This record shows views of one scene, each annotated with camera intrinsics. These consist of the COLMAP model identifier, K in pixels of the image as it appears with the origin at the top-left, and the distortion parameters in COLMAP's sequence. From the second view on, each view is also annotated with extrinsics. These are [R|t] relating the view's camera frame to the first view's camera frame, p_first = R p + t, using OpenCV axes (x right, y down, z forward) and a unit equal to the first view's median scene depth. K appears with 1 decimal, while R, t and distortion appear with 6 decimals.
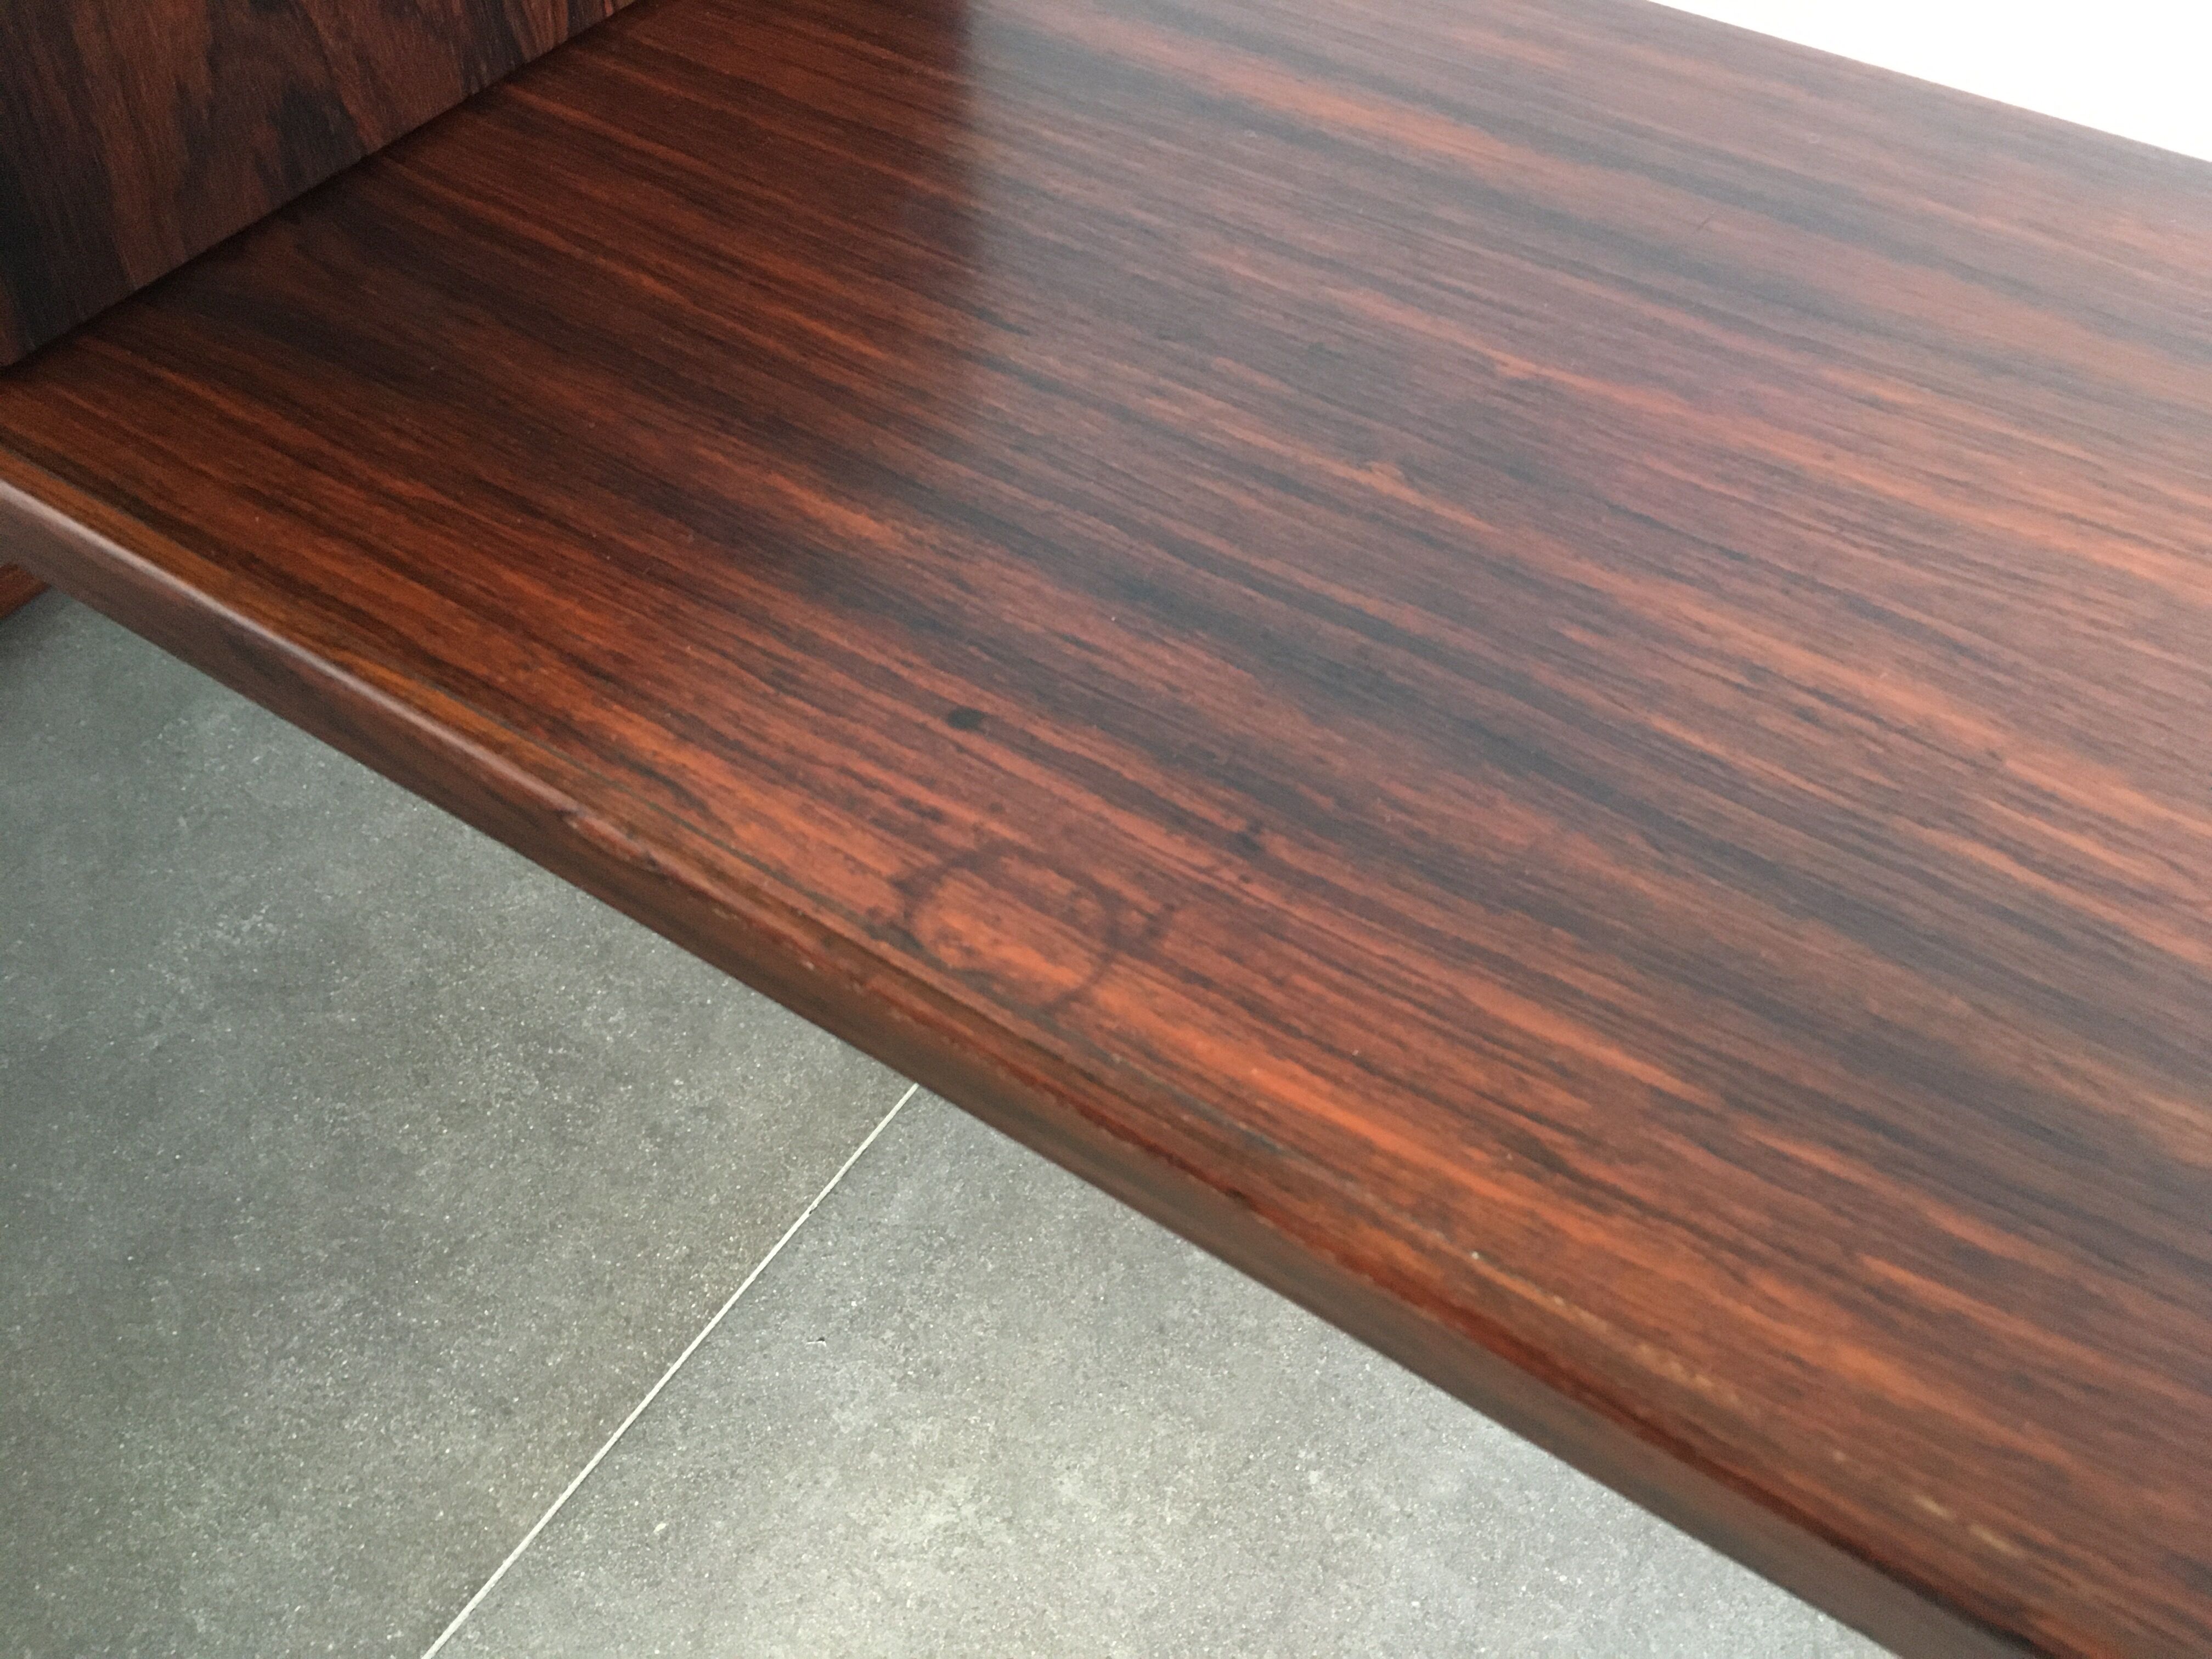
lens RADIAL K [[1898.5, 0, 1111.6], [0, 1898.5, 825.5], [0, 0, 1]] dist [0.047234, -0.078850]
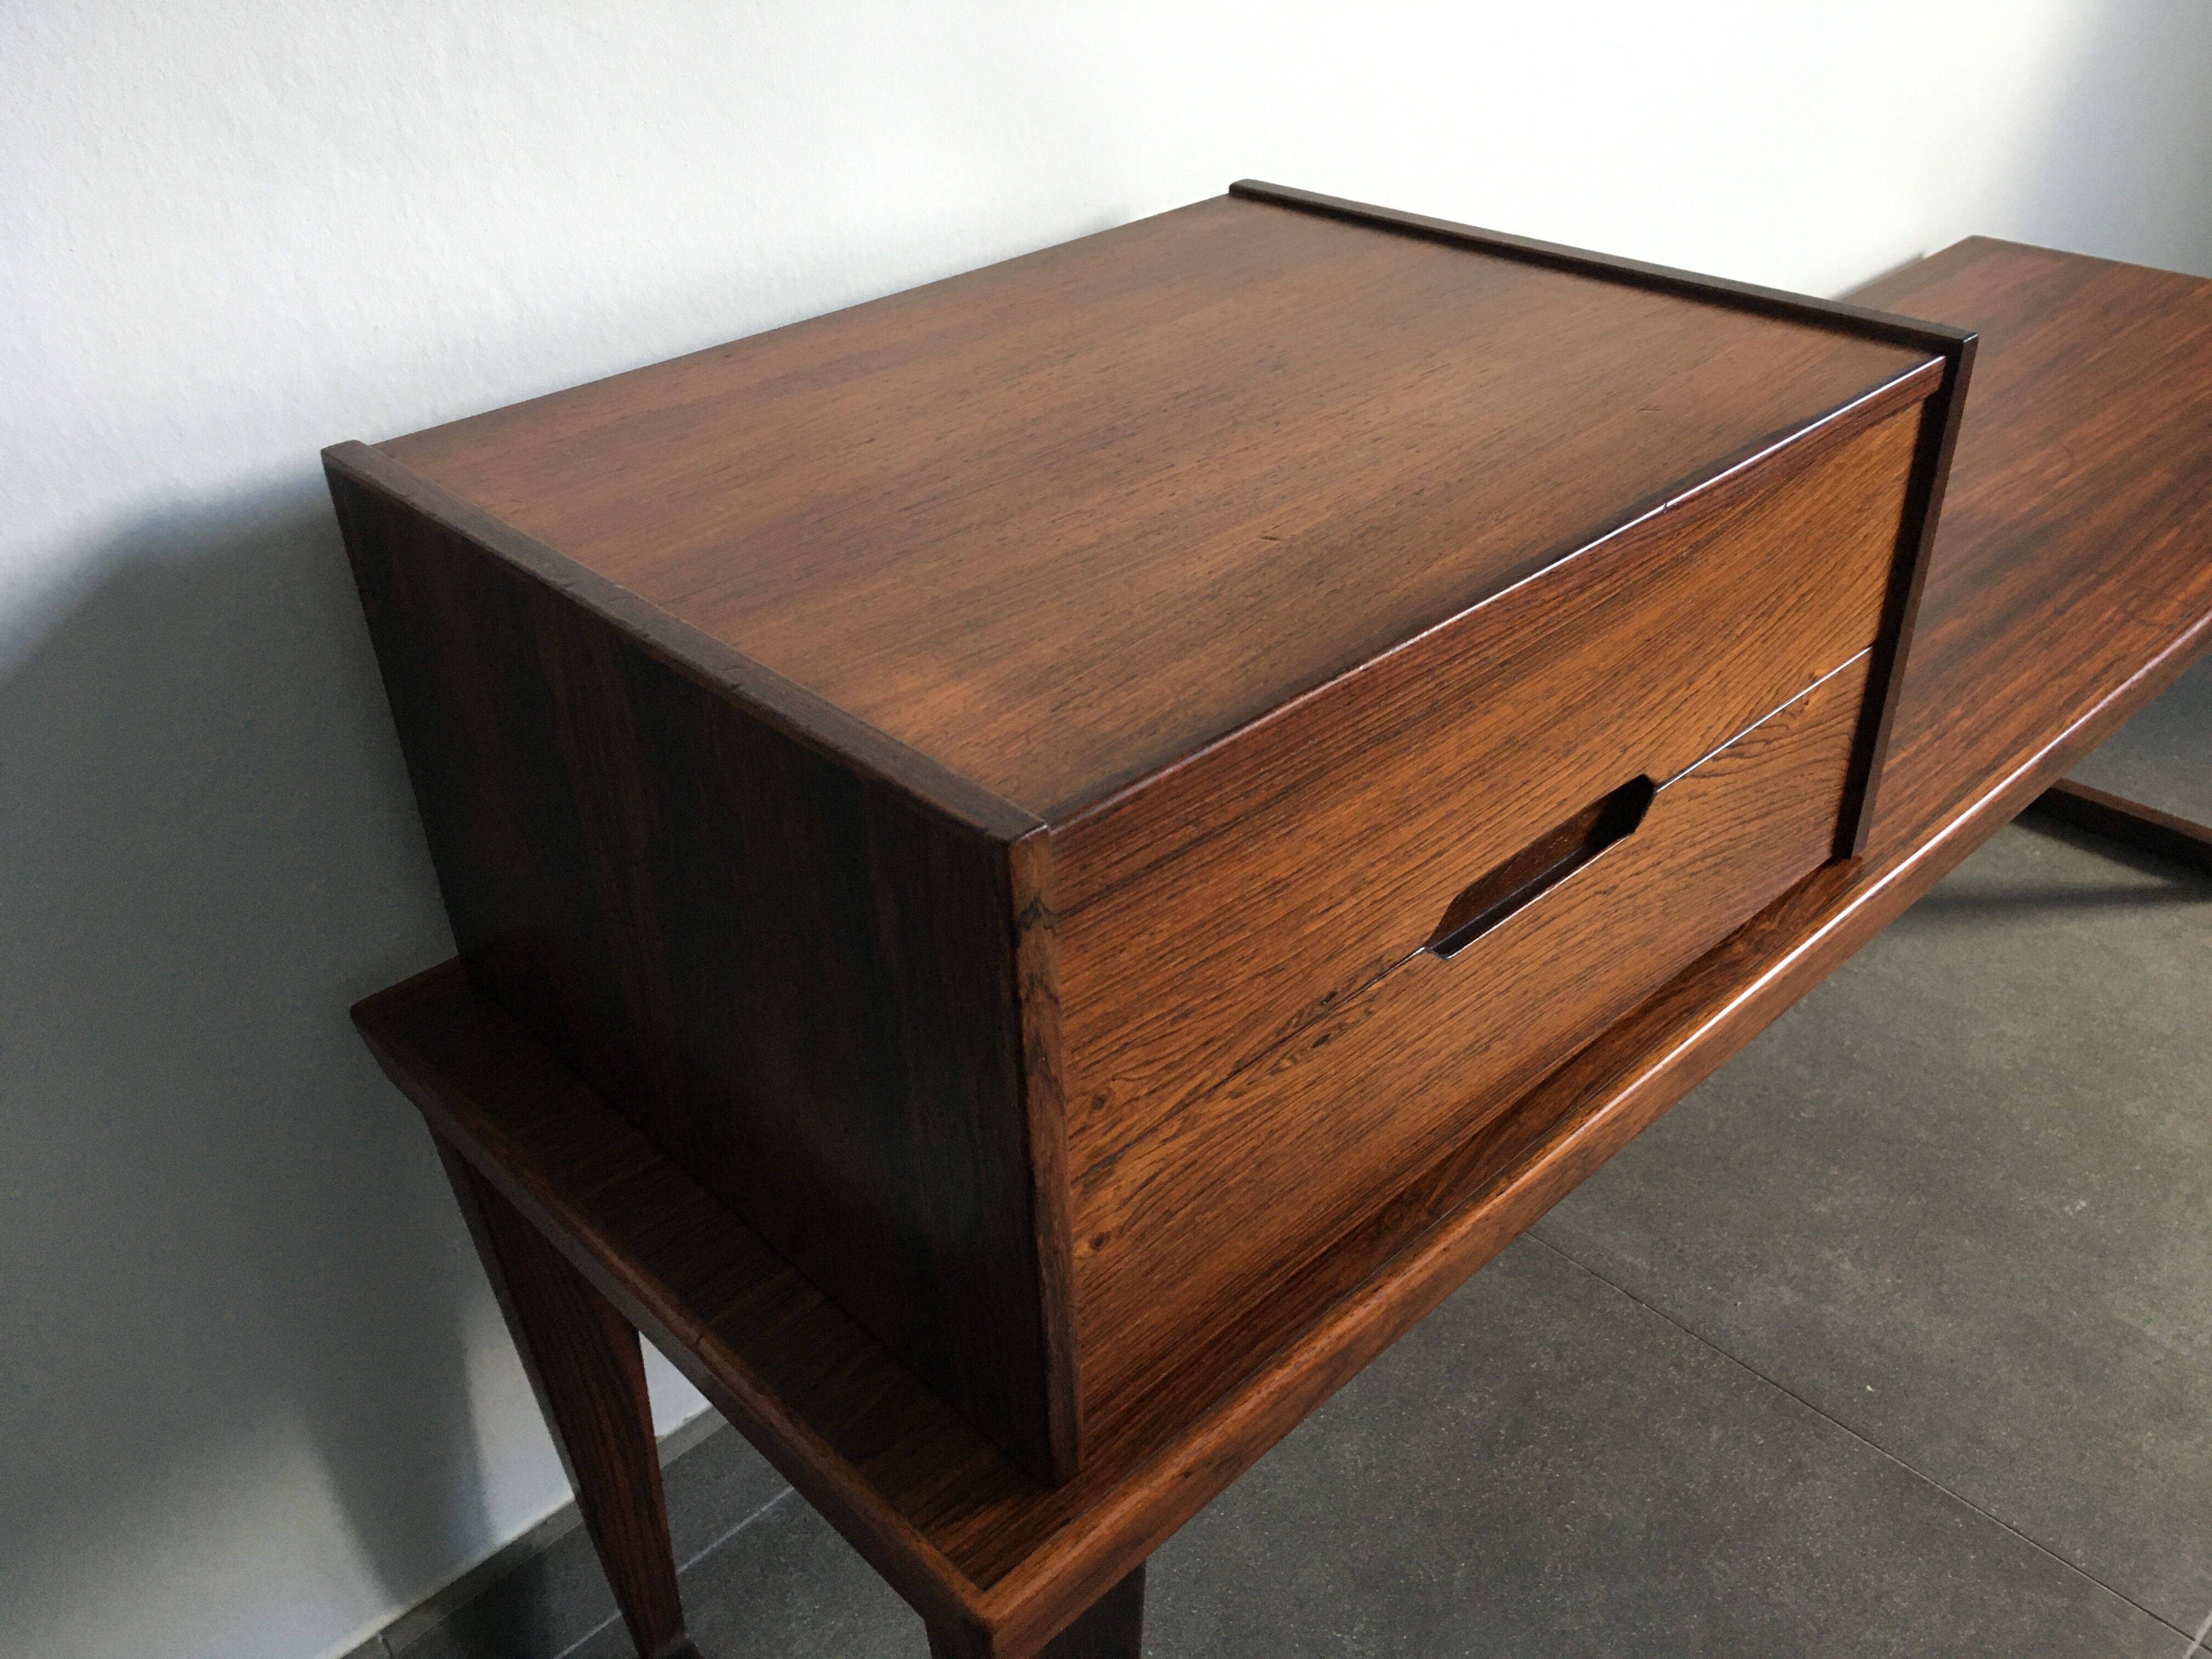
lens RADIAL K [[1898.5, 0, 1112.2], [0, 1898.5, 837.1], [0, 0, 1]] dist [0.047234, -0.078850]
pose [[0.223613, -0.548019, 0.806023, -2.914537], [0.747468, 0.627149, 0.219034, -1.547134], [-0.625531, 0.553497, 0.549865, 0.521198]]
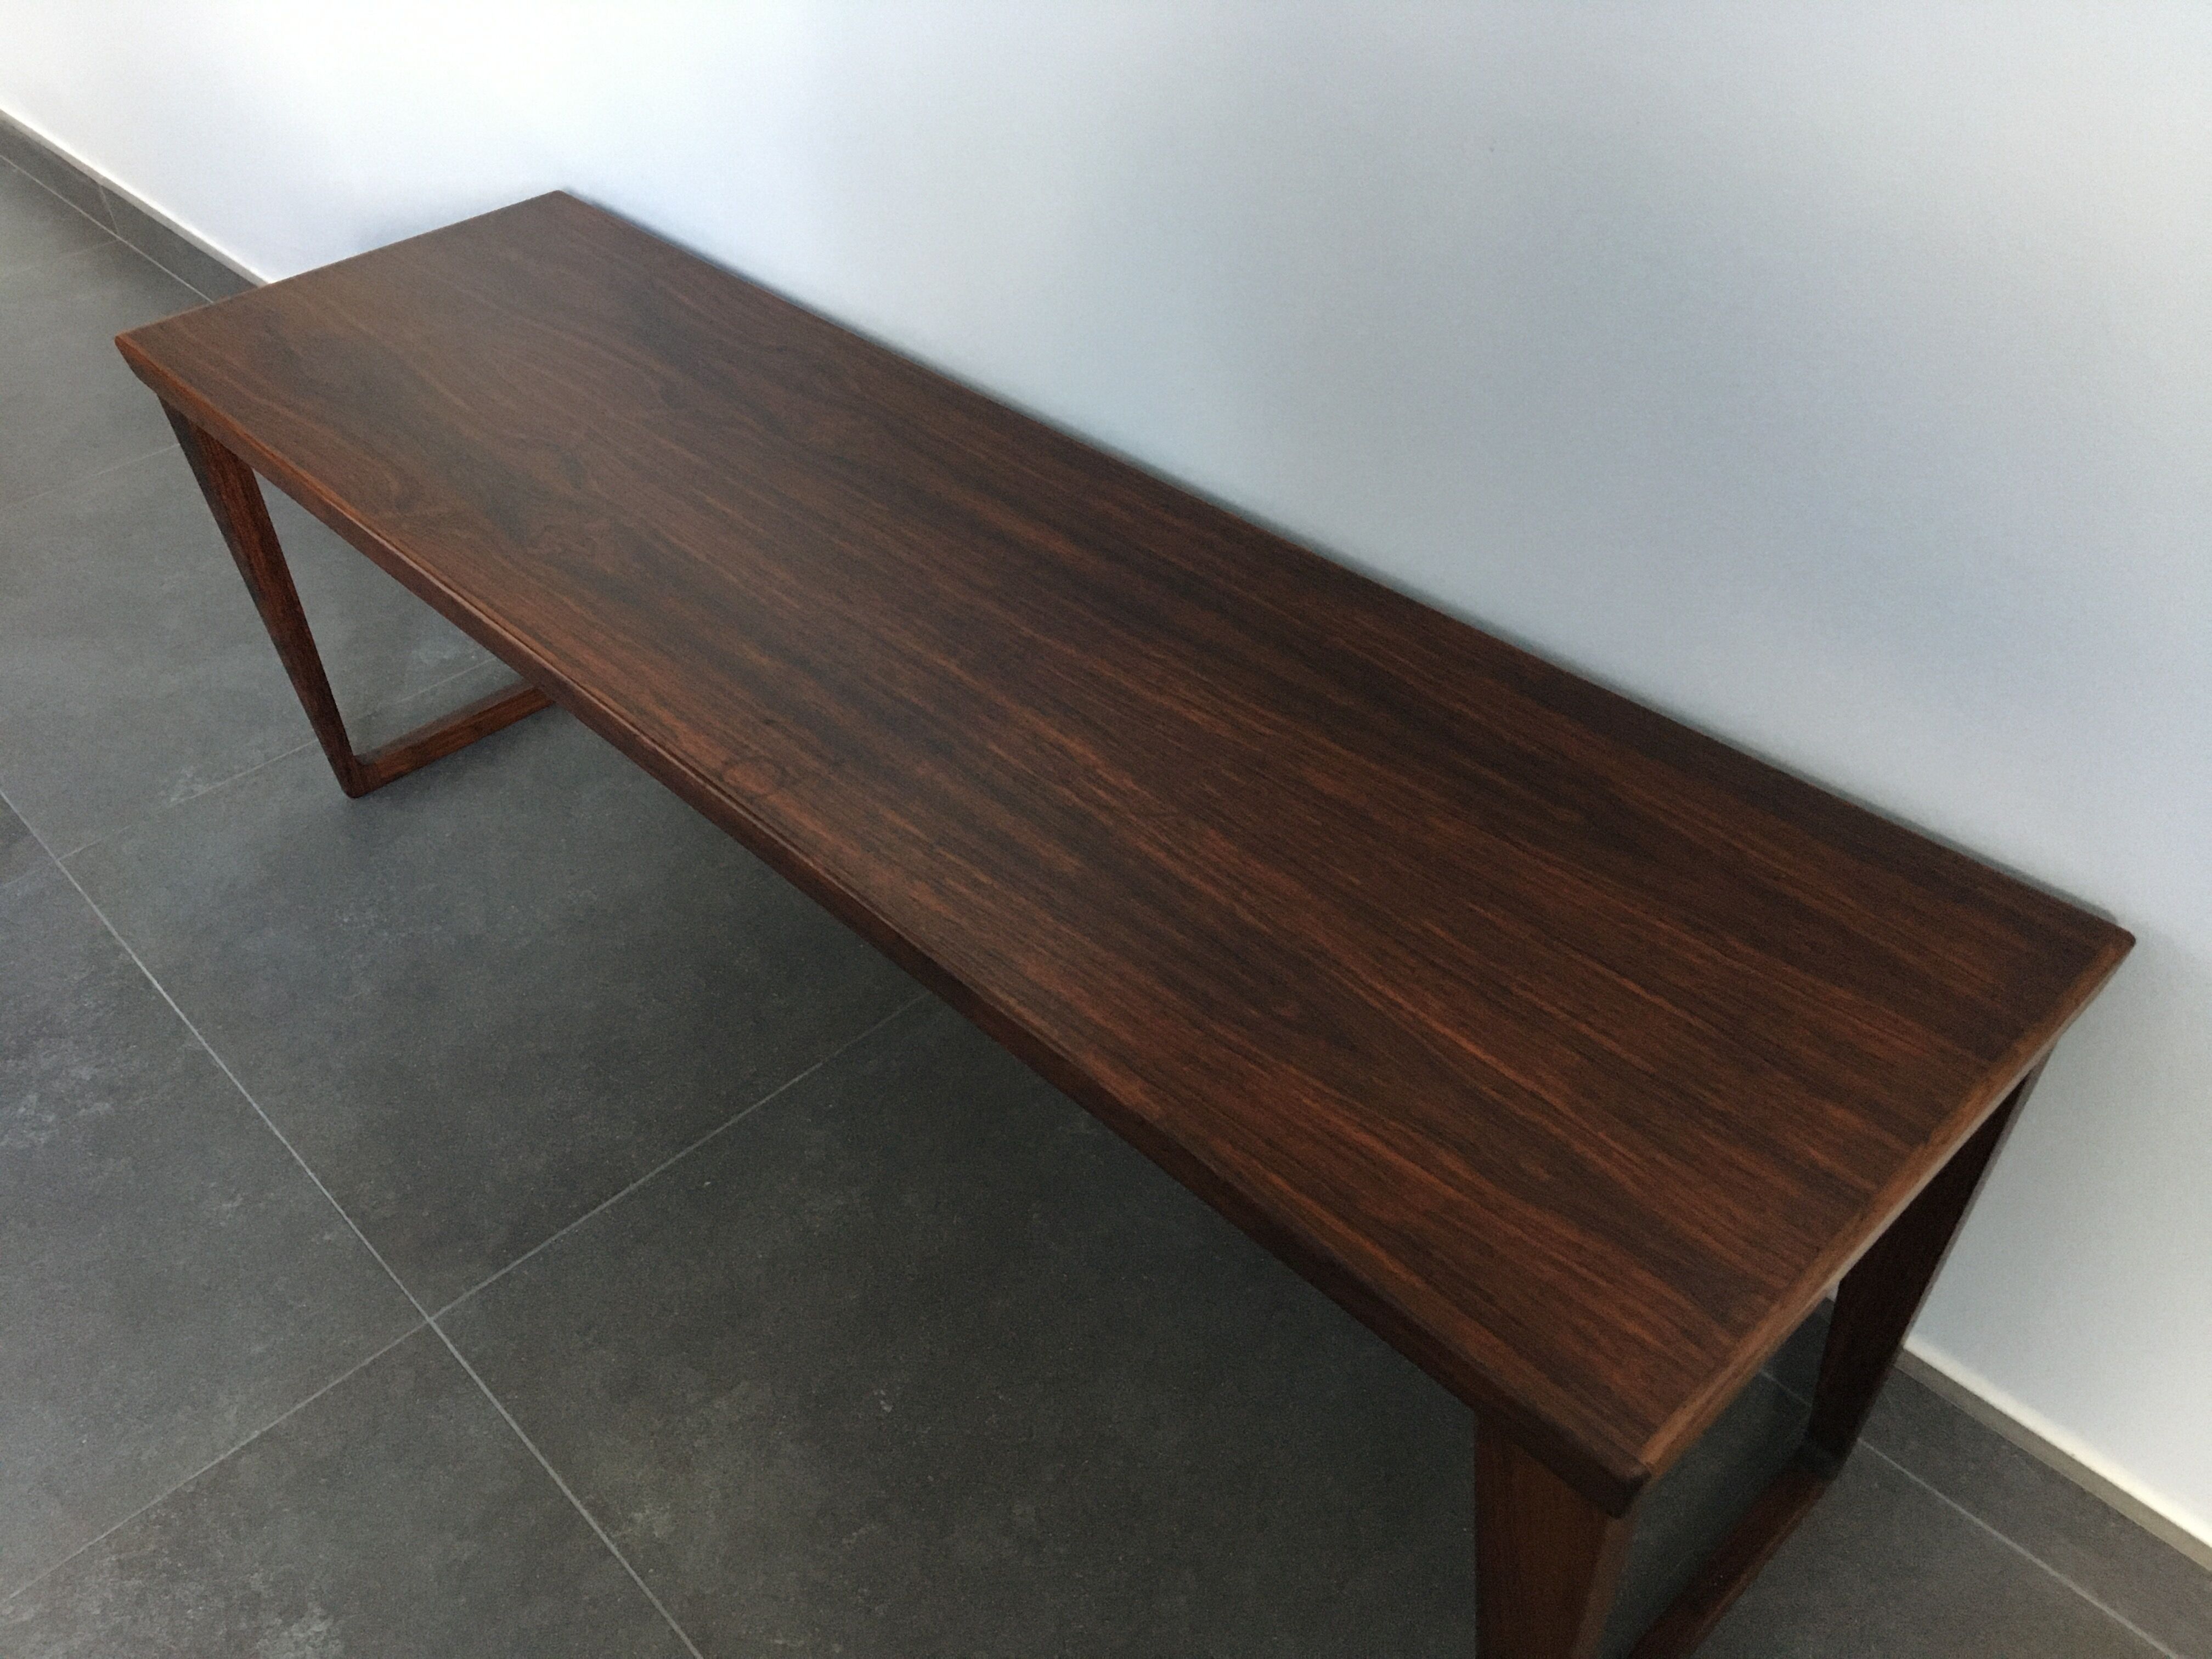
lens RADIAL K [[1898.5, 0, 1096.5], [0, 1898.5, 835.4], [0, 0, 1]] dist [0.047234, -0.078850]
pose [[0.968641, 0.106687, -0.224395, 1.144718], [-0.140393, 0.980144, -0.140028, 0.478379], [0.205000, 0.167140, 0.964385, -1.803962]]
